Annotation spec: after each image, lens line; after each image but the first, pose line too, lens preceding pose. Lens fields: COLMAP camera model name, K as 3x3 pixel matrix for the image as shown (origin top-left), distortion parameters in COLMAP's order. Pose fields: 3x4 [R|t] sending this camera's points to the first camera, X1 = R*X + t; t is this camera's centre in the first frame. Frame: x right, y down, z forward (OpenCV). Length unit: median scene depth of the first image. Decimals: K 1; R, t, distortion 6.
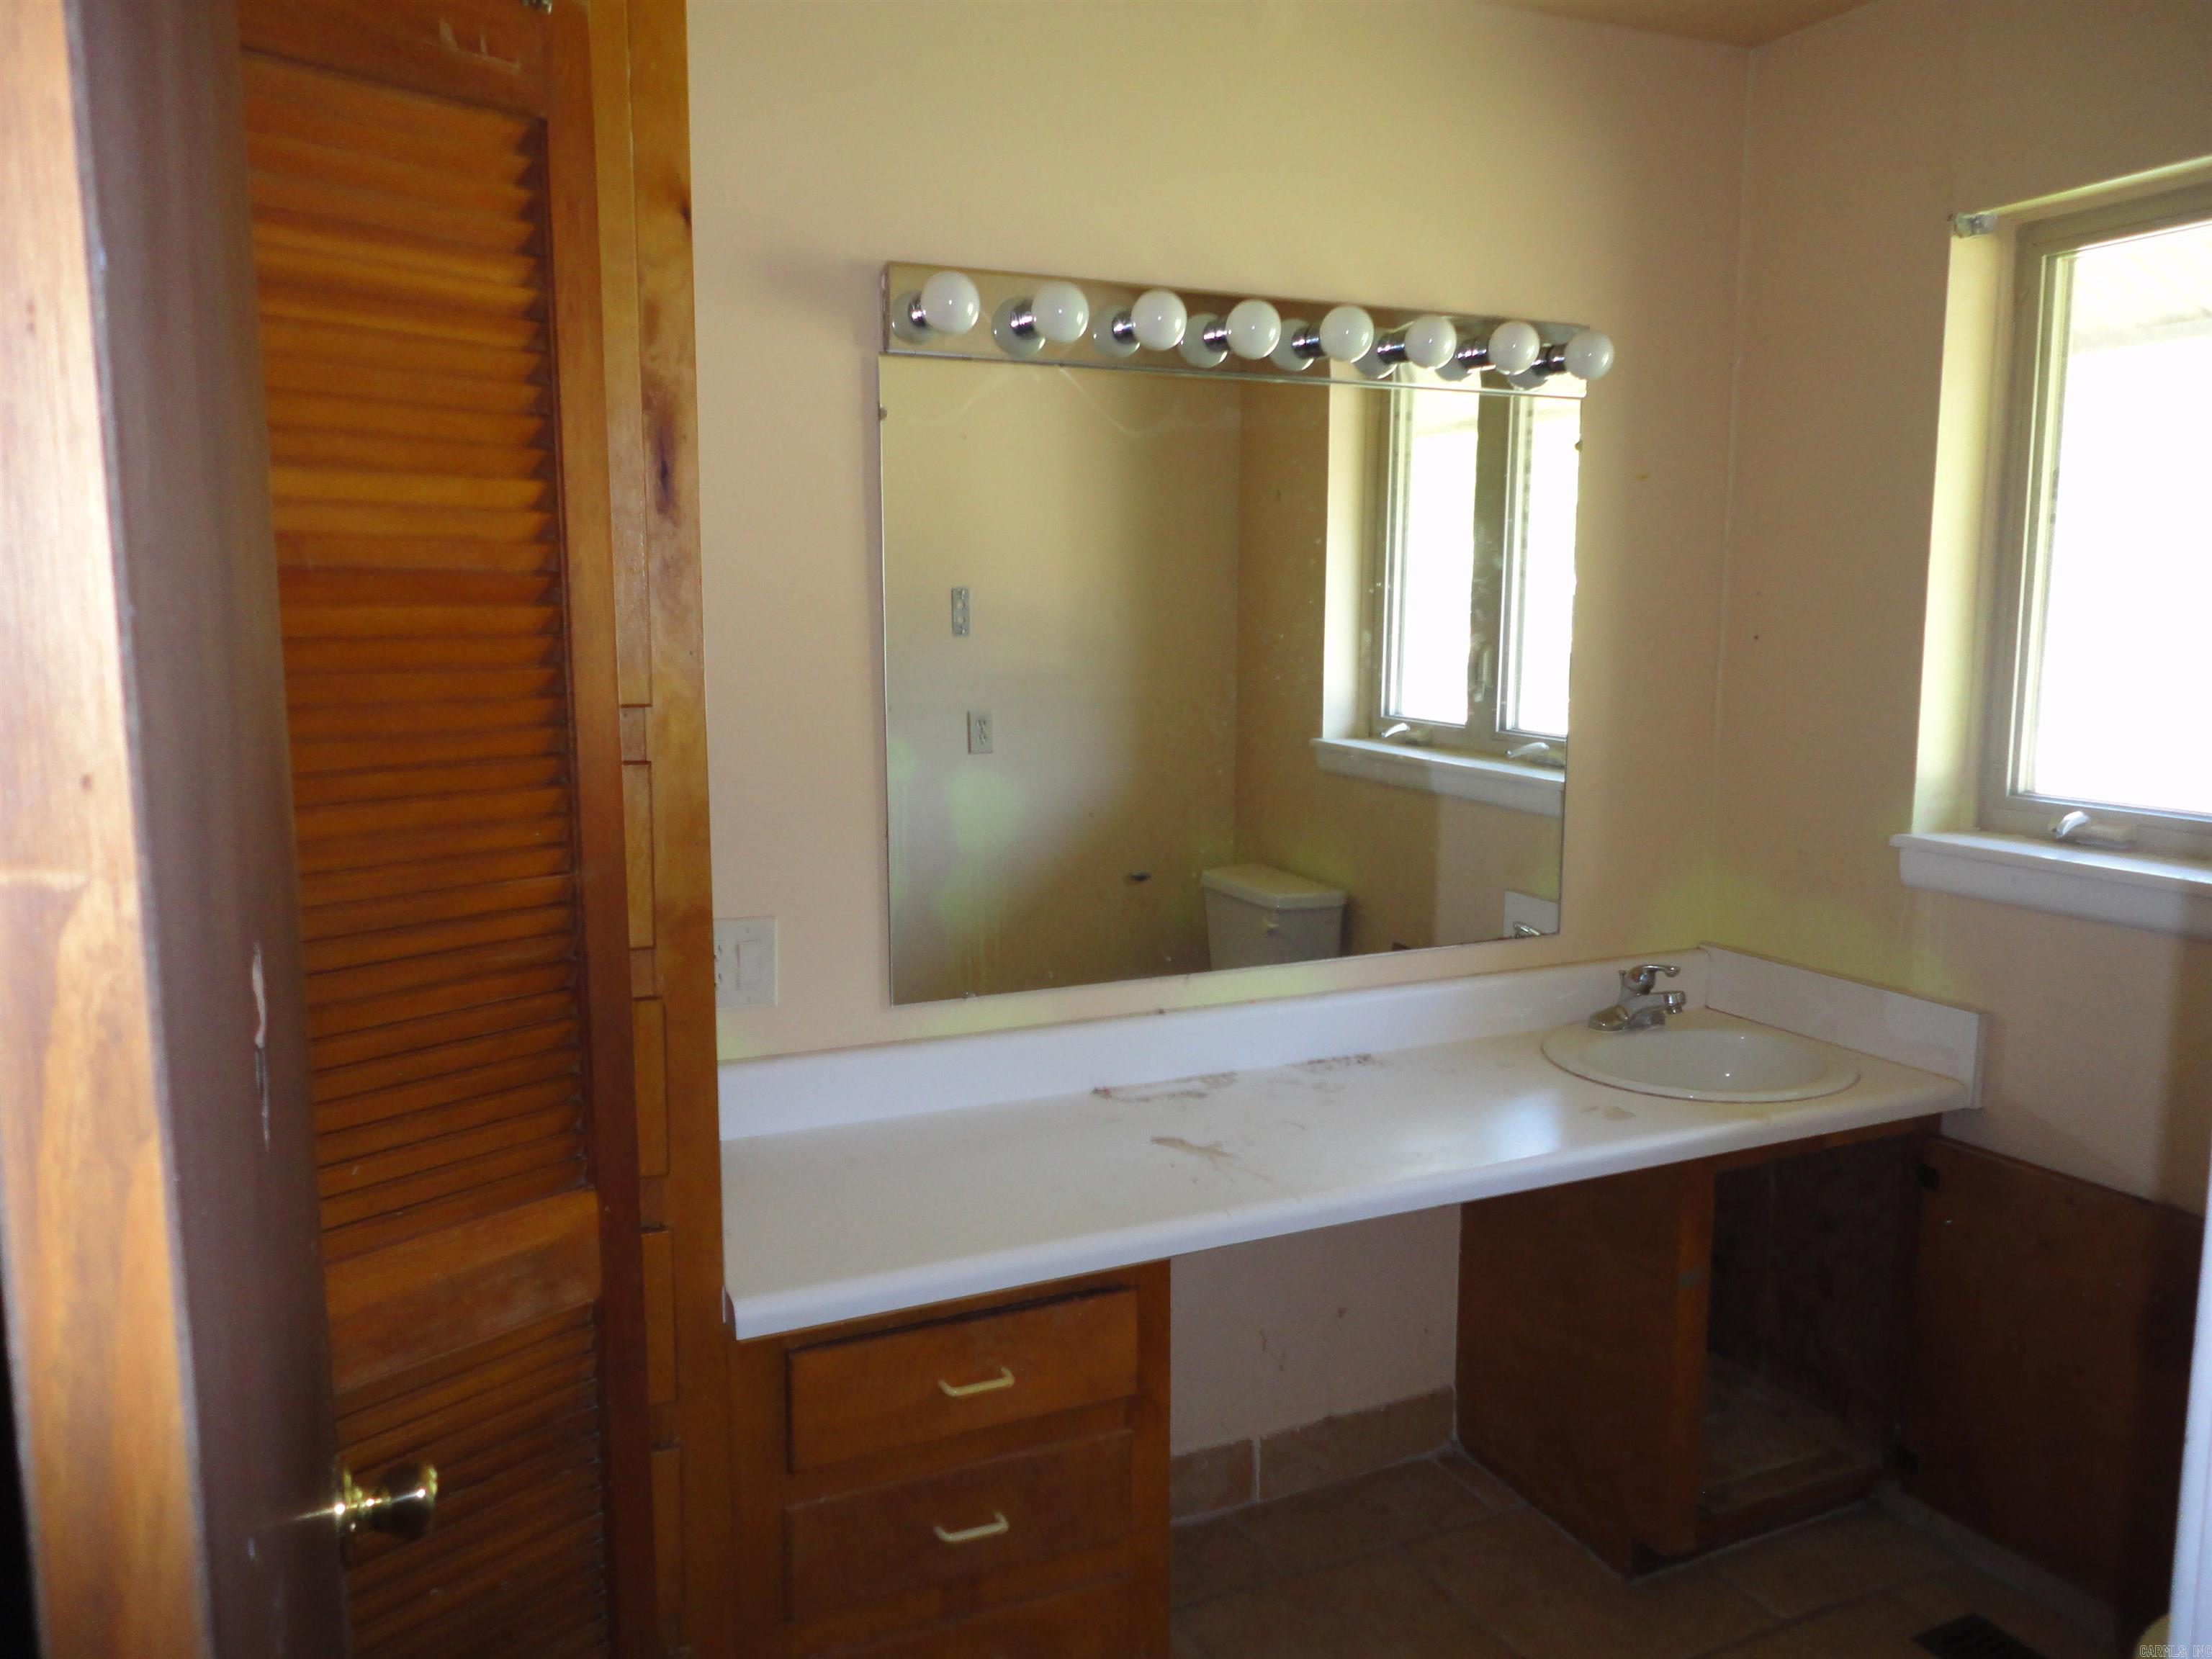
lens RADIAL K [[1628.9, 0, 1099.8], [0, 1628.9, 842.1], [0, 0, 1]] dist [-0.004161, -0.001541]
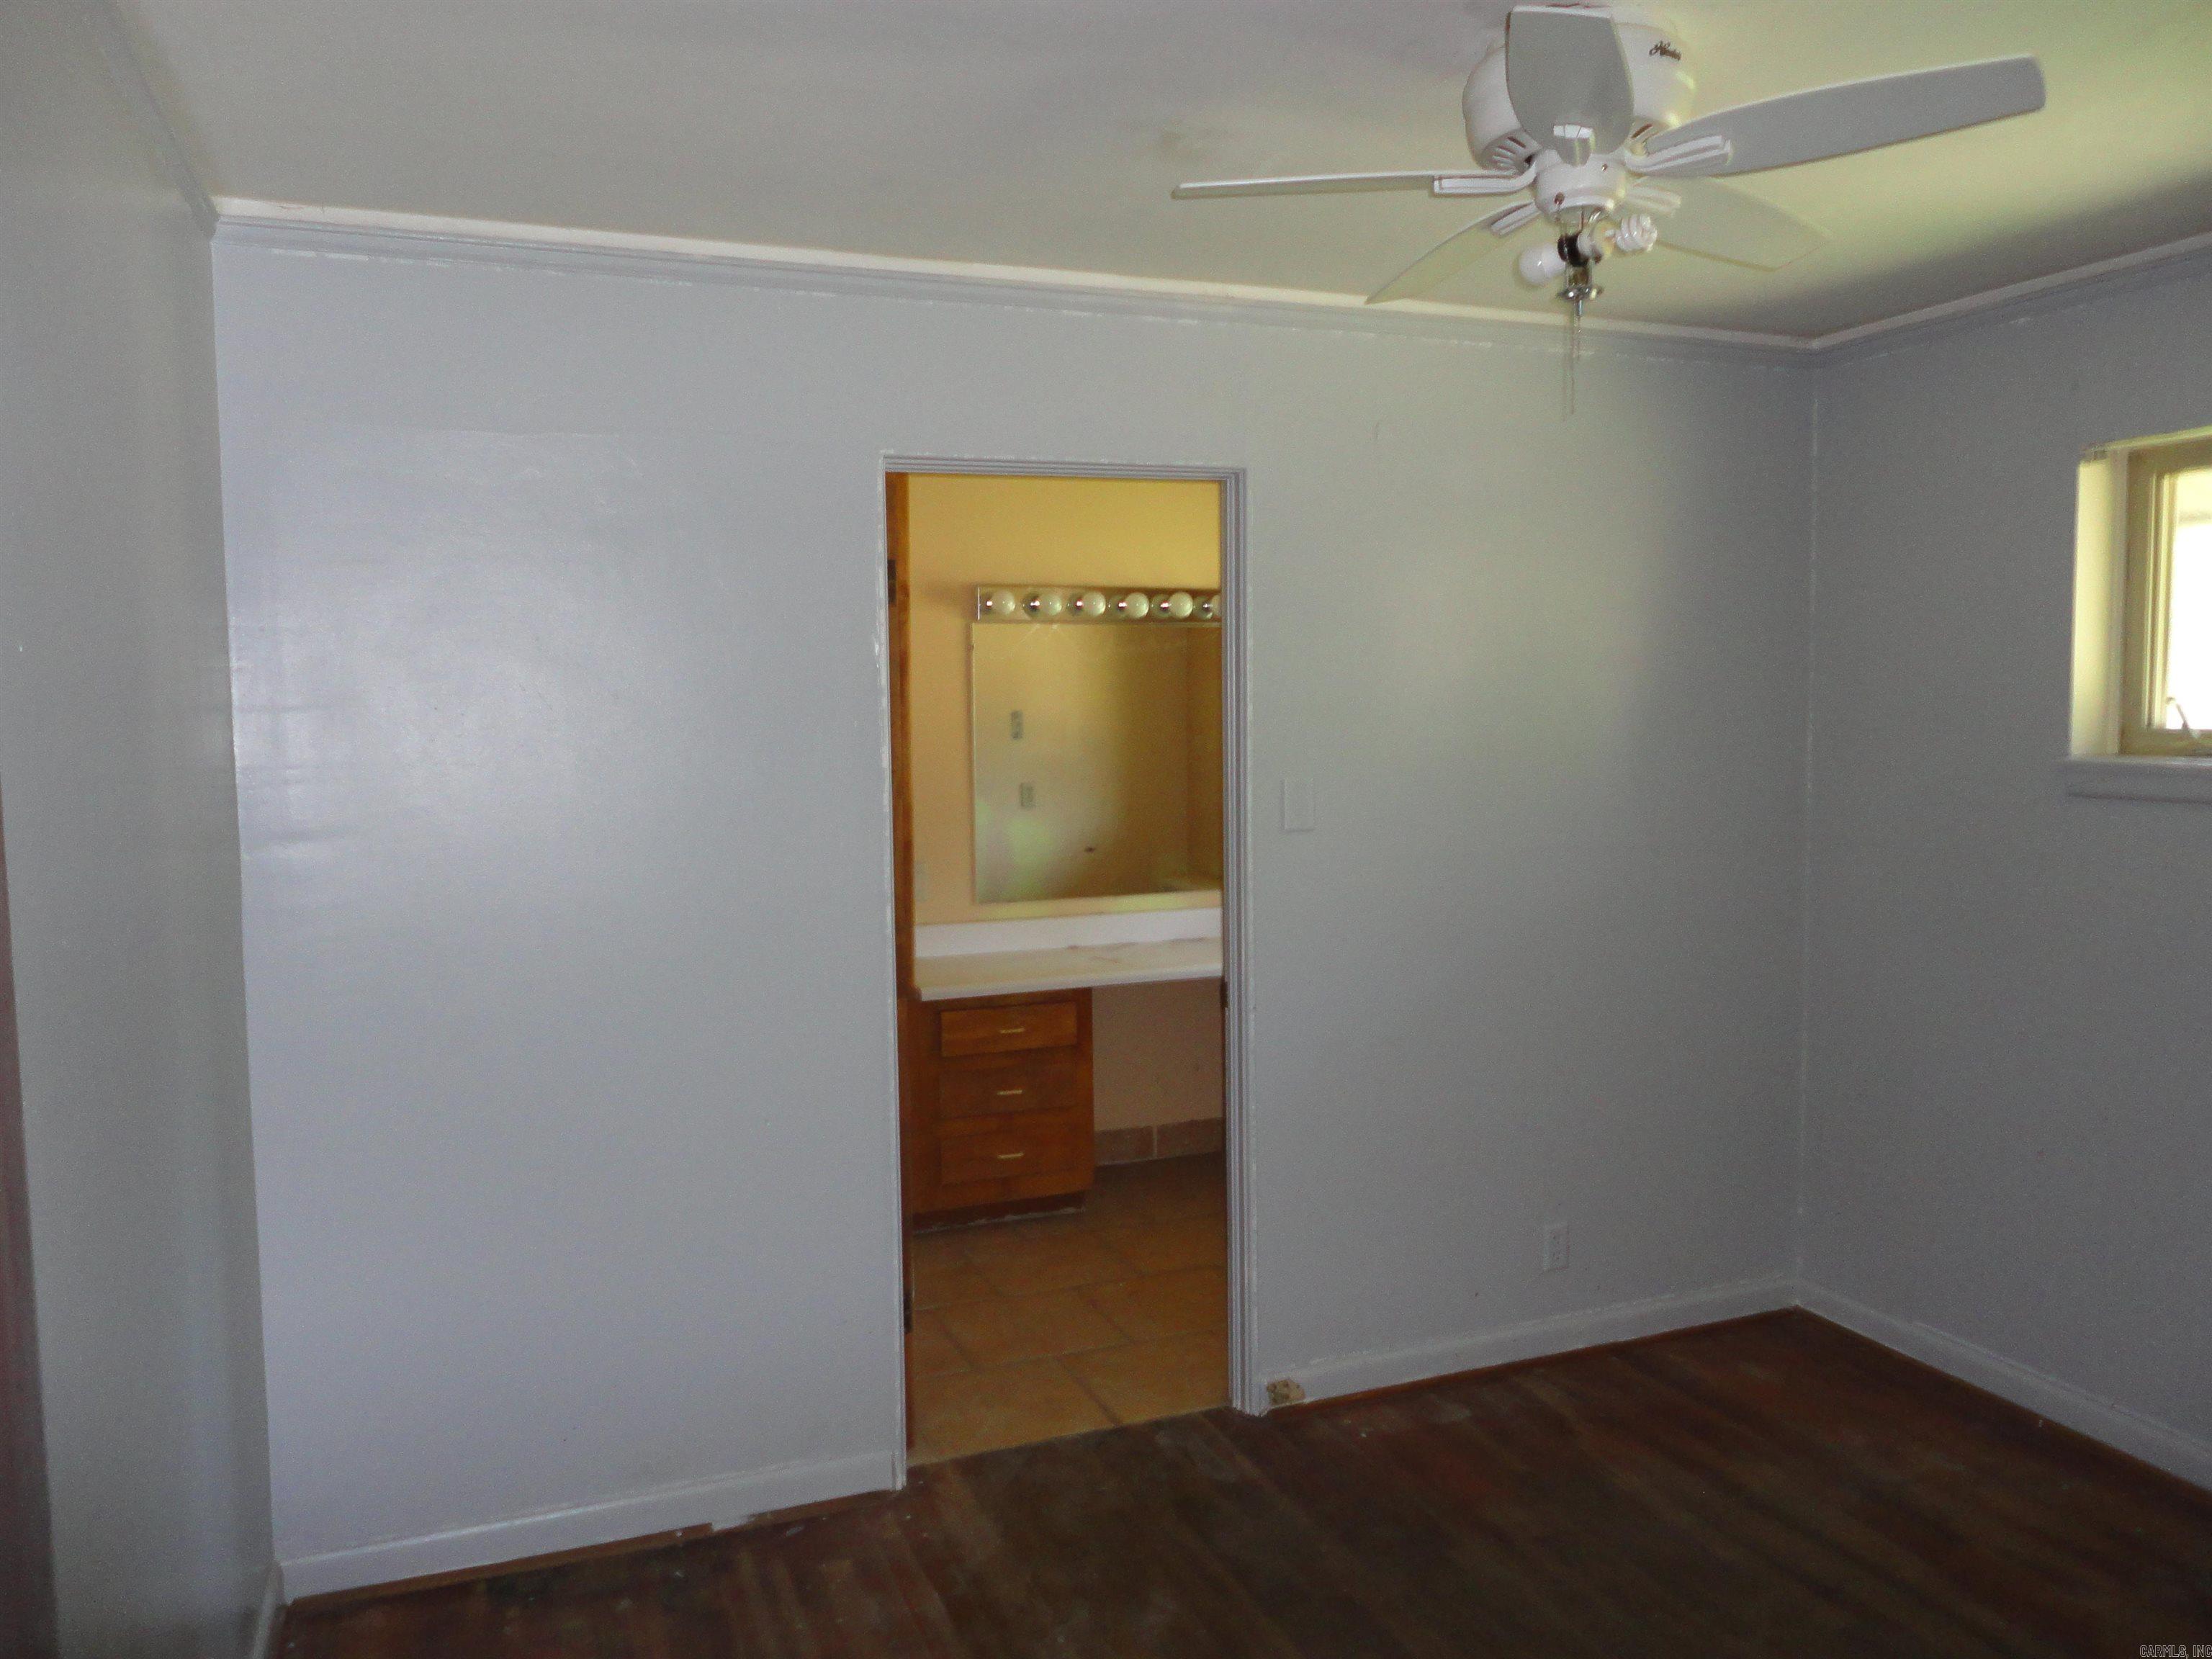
lens RADIAL K [[1628.9, 0, 1108.9], [0, 1628.9, 823.3], [0, 0, 1]] dist [-0.004161, -0.001541]
pose [[0.998912, -0.012217, -0.044999, 0.137749], [0.009197, 0.997729, -0.066727, 0.120803], [0.045712, 0.066241, 0.996756, -1.098641]]
